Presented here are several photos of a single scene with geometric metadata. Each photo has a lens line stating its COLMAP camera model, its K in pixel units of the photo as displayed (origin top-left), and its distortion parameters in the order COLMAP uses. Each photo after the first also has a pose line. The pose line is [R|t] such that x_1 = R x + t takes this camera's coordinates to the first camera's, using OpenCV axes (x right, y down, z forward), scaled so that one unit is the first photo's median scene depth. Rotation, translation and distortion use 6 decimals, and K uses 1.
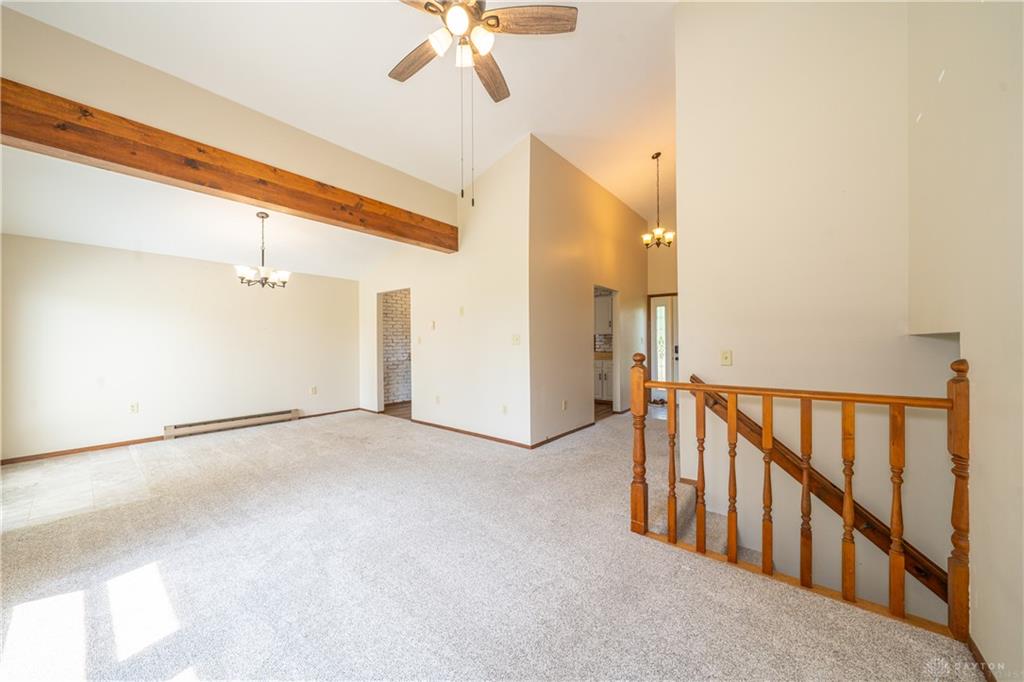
lens RADIAL K [[357.1, 0, 510.2], [0, 357.1, 342.2], [0, 0, 1]] dist [0.000086, -0.000014]
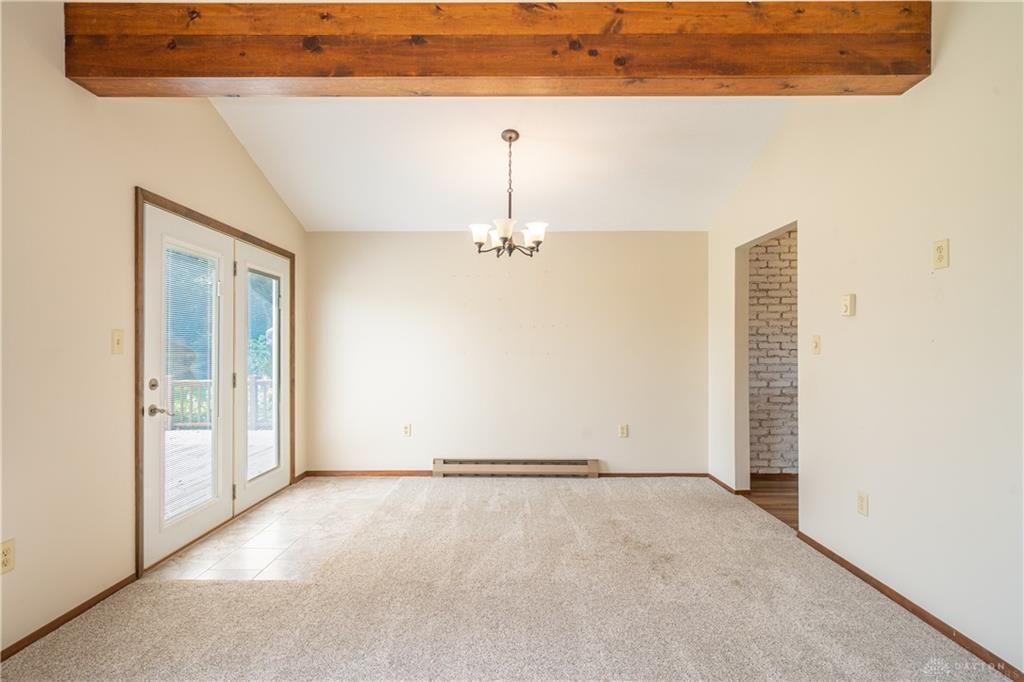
lens RADIAL K [[514.6, 0, 511.0], [0, 514.6, 349.7], [0, 0, 1]] dist [0.001376, 0.001055]
pose [[0.620817, 0.006554, -0.783928, -0.013849], [-0.002831, 0.999977, 0.006118, -0.002136], [0.783950, -0.001579, 0.620822, 0.469579]]
